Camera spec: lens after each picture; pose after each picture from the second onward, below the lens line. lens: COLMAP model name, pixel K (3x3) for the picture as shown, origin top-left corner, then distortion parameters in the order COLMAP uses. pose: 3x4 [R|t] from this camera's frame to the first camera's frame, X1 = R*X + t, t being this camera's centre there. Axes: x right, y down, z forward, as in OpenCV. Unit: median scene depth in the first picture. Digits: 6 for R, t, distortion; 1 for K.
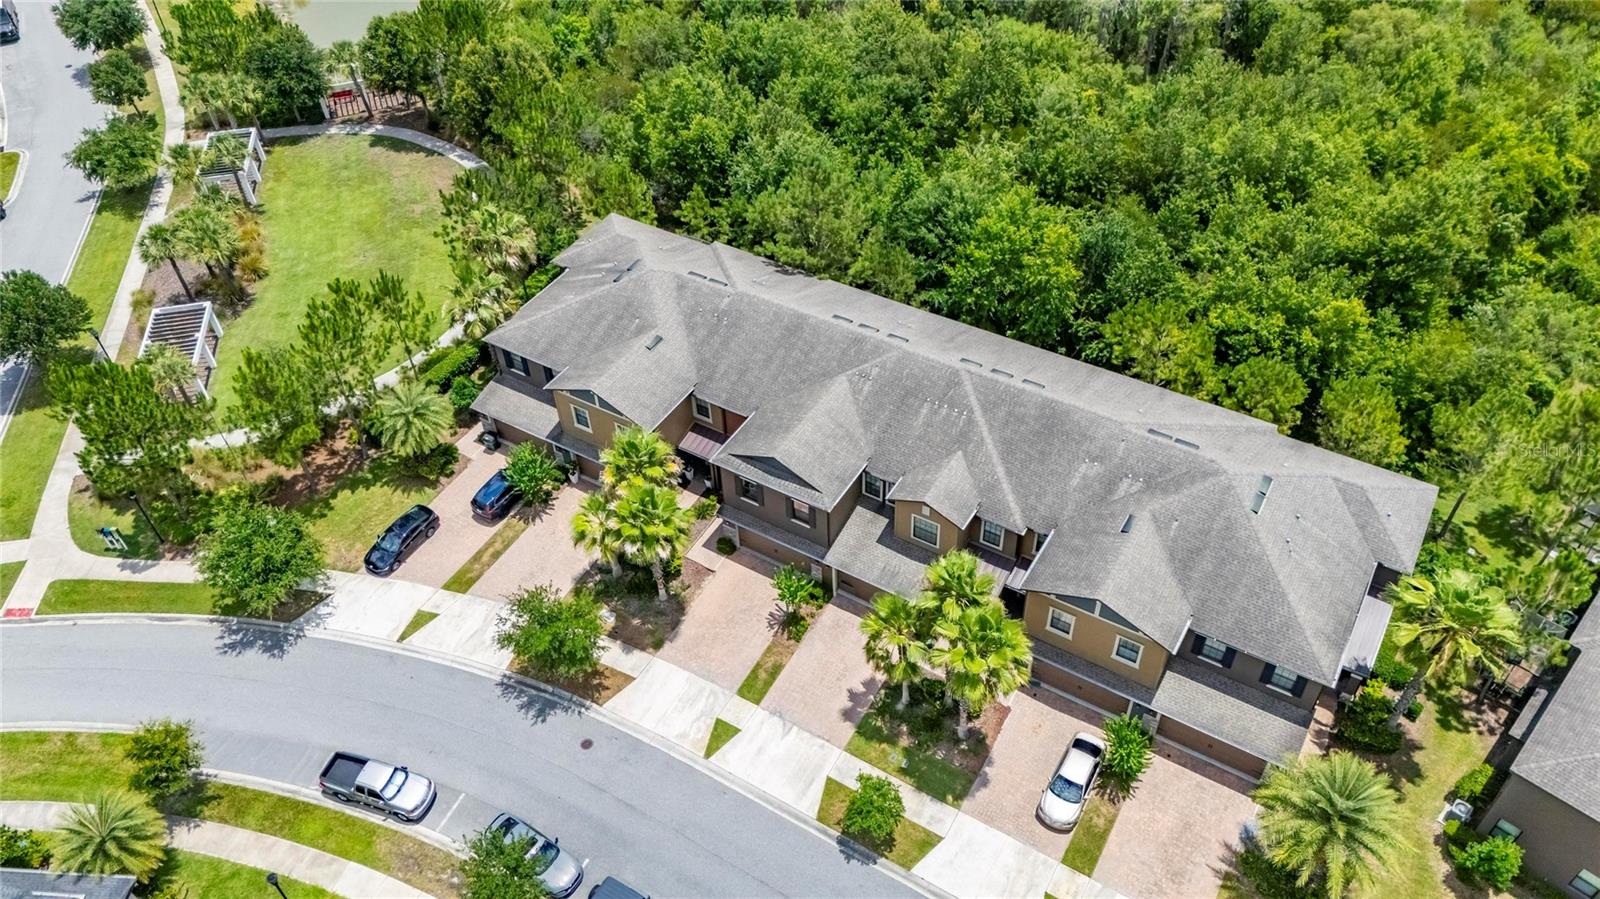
lens RADIAL K [[1173.4, 0, 799.0], [0, 1173.4, 446.1], [0, 0, 1]] dist [0.072638, -0.071831]
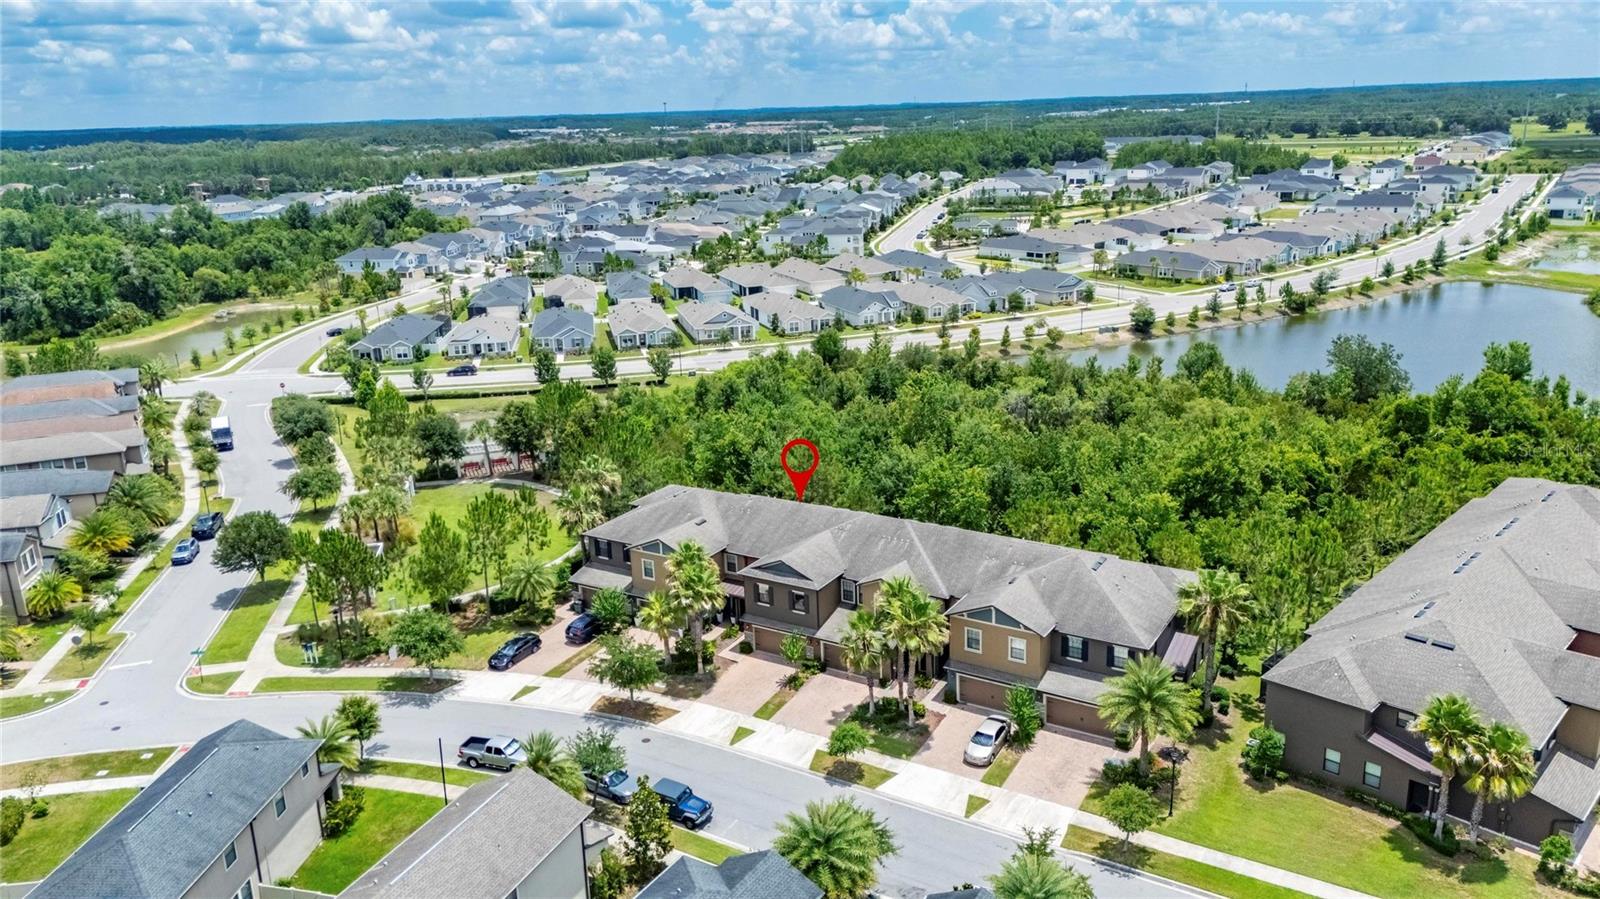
lens RADIAL K [[1173.4, 0, 799.0], [0, 1173.4, 440.5], [0, 0, 1]] dist [0.072638, -0.071831]
pose [[0.999991, -0.000556, -0.004272, 0.007900], [-0.001552, 0.878552, -0.477644, 0.561163], [0.004019, 0.477646, 0.878543, -0.372272]]
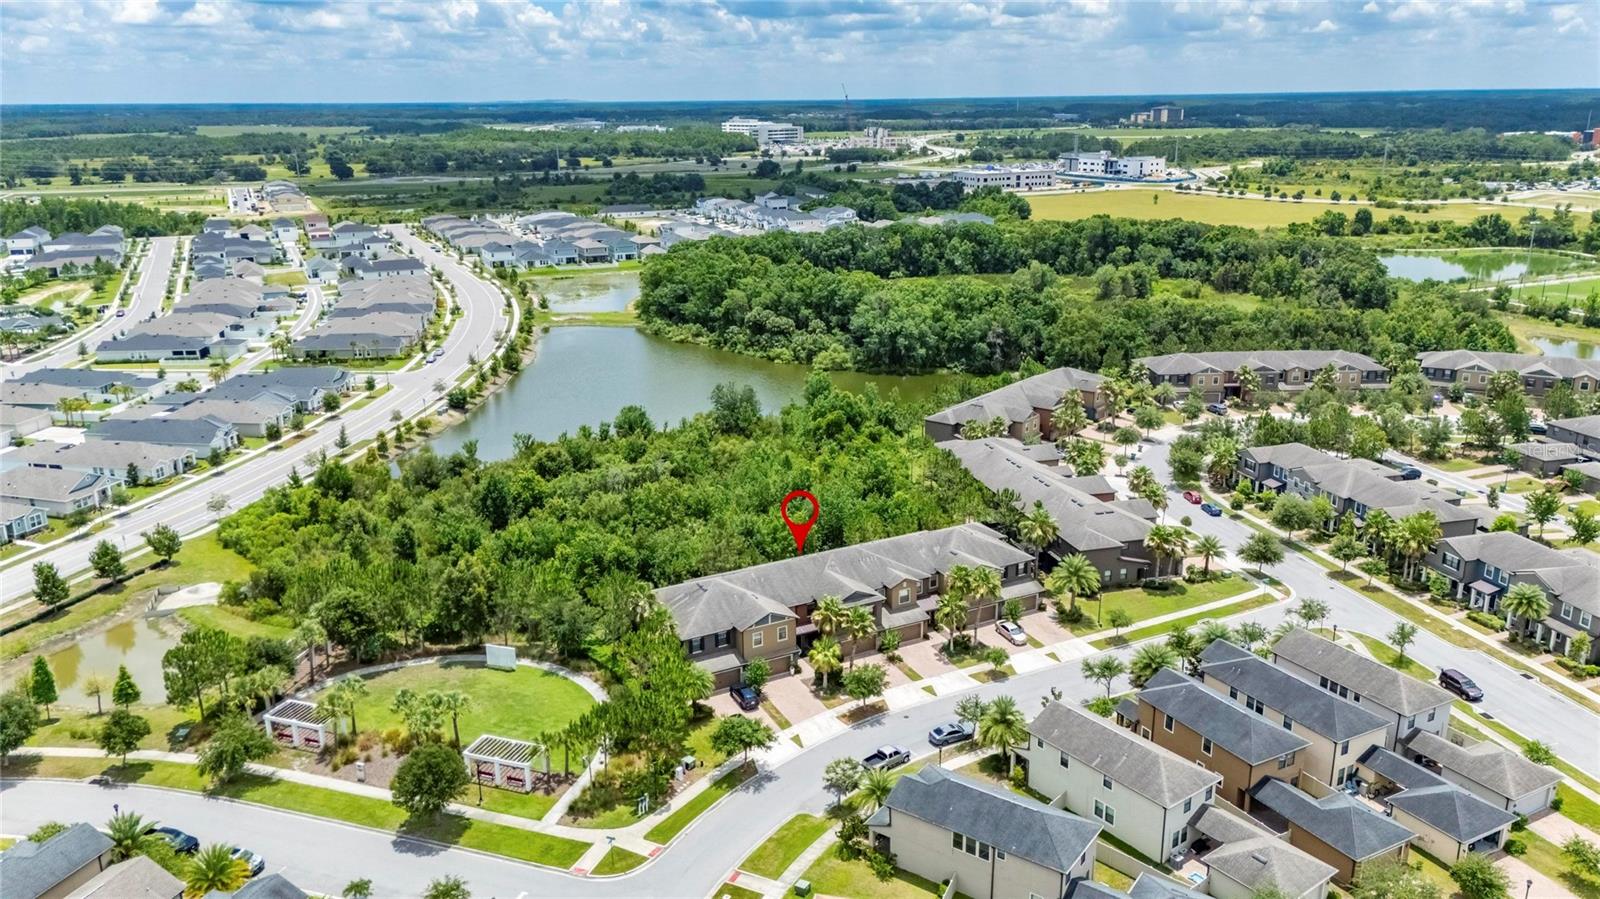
lens RADIAL K [[1173.4, 0, 796.7], [0, 1173.4, 444.3], [0, 0, 1]] dist [0.072638, -0.071831]
pose [[0.513856, -0.215308, 0.830418, -1.822898], [0.594644, 0.787110, -0.163881, 0.085050], [-0.618346, 0.578014, 0.532492, -0.297233]]
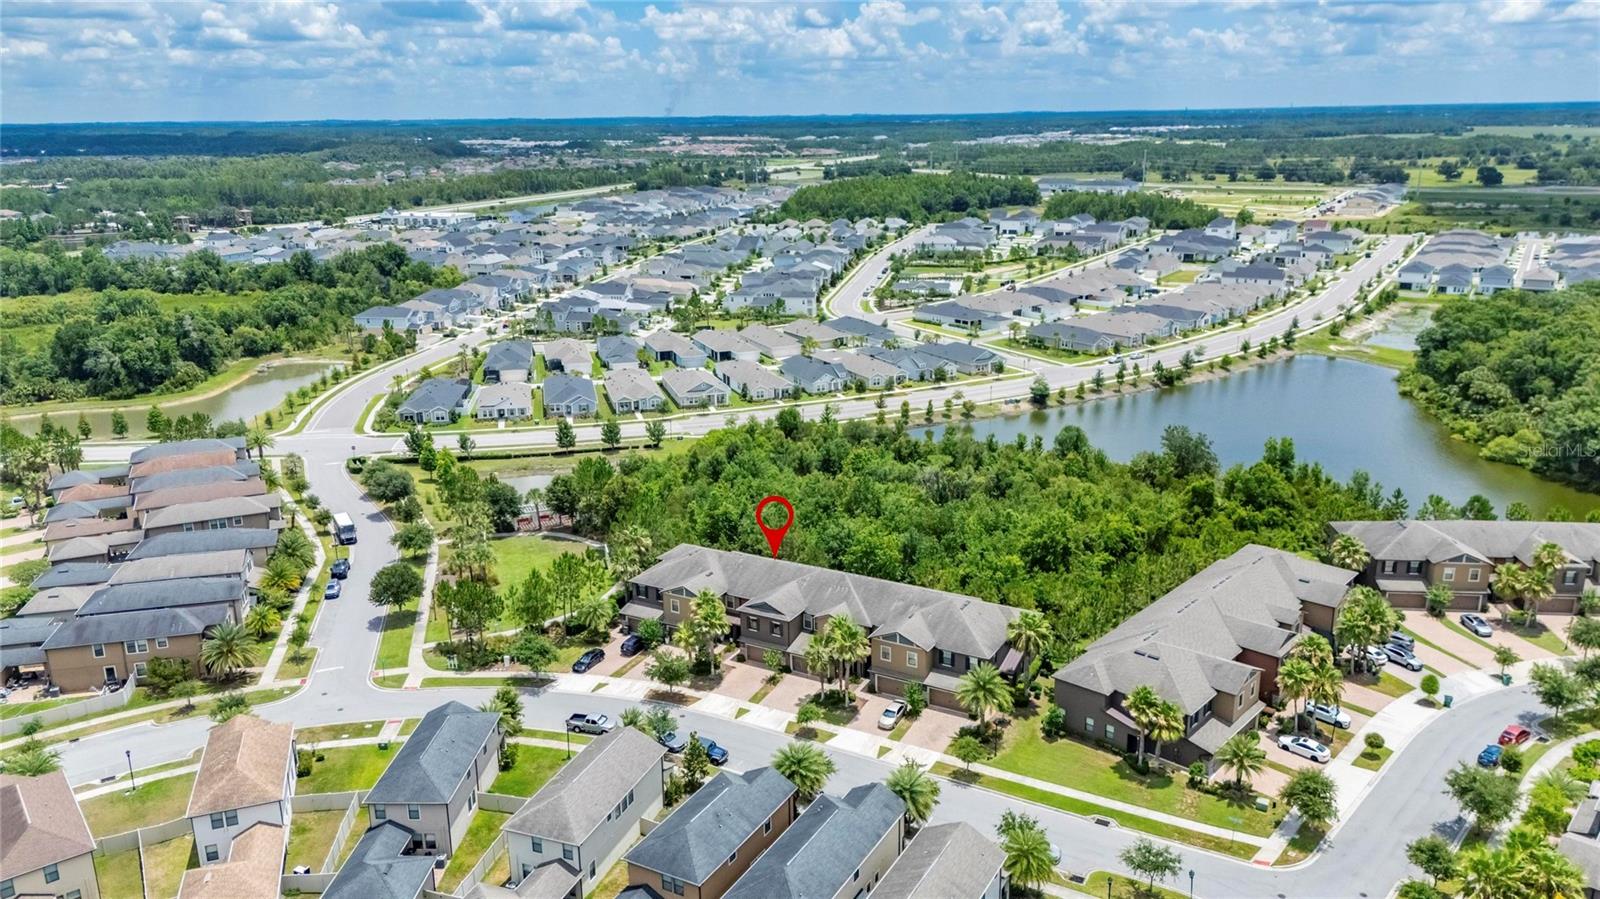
lens RADIAL K [[1173.4, 0, 798.0], [0, 1173.4, 441.0], [0, 0, 1]] dist [0.072638, -0.071831]
pose [[0.999244, 0.007909, 0.038075, -0.044628], [0.011477, 0.875501, -0.483079, 0.813549], [-0.037156, 0.483151, 0.874748, -1.137744]]
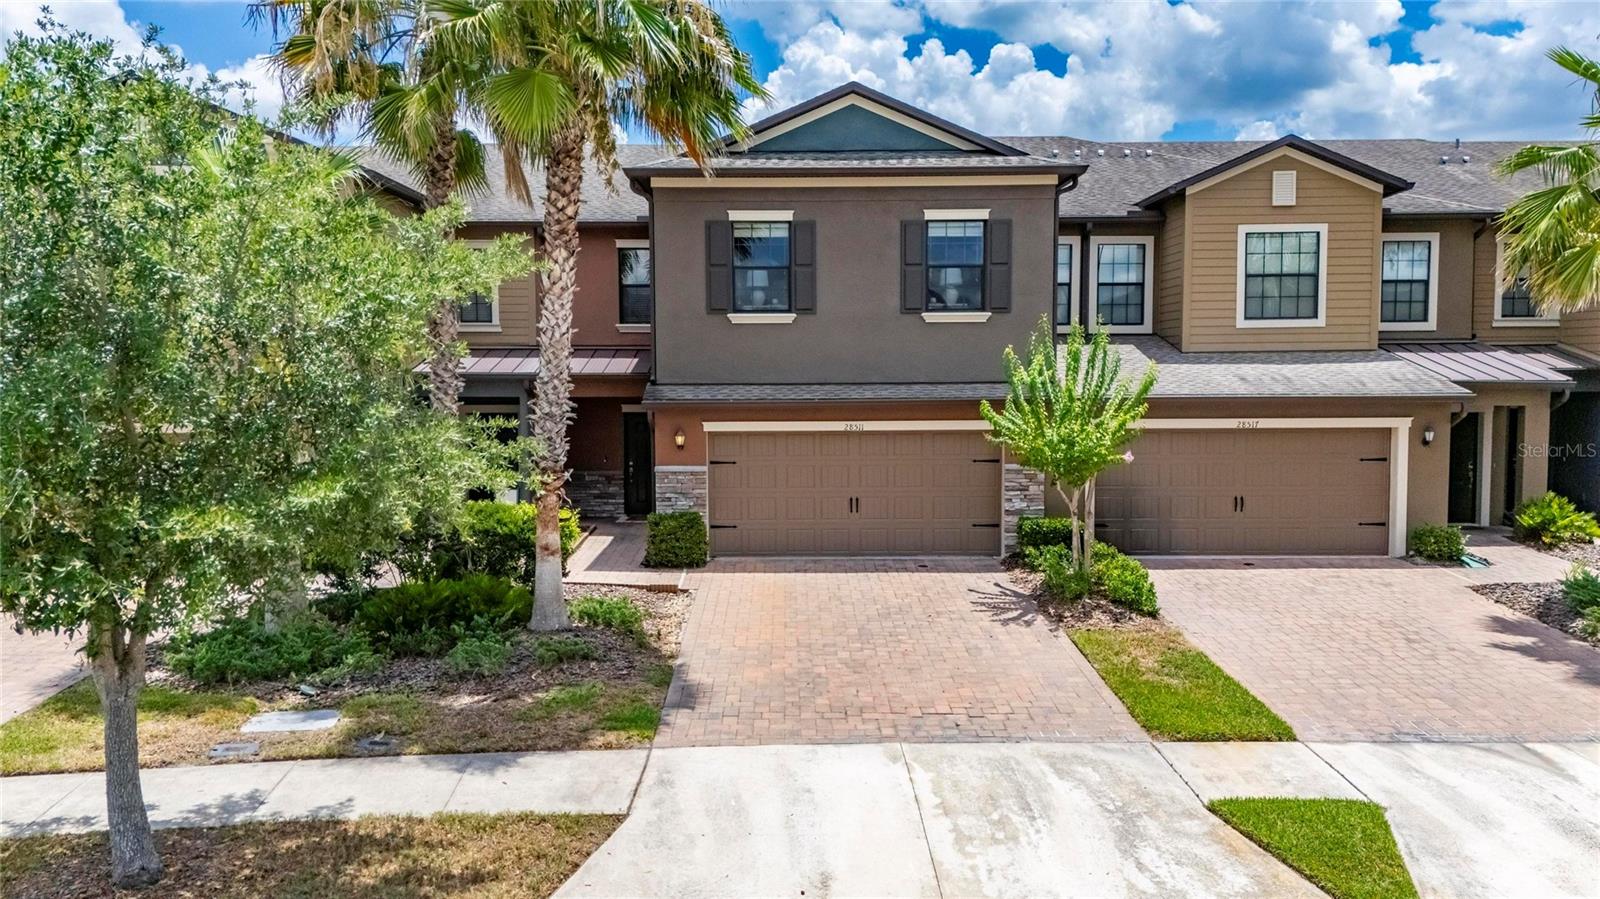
lens RADIAL K [[1173.4, 0, 797.8], [0, 1173.4, 458.8], [0, 0, 1]] dist [0.072638, -0.071831]
pose [[0.850280, -0.007889, 0.526272, -0.195674], [0.349923, 0.755381, -0.554035, 0.248674], [-0.393165, 0.655239, 0.645045, 0.819426]]
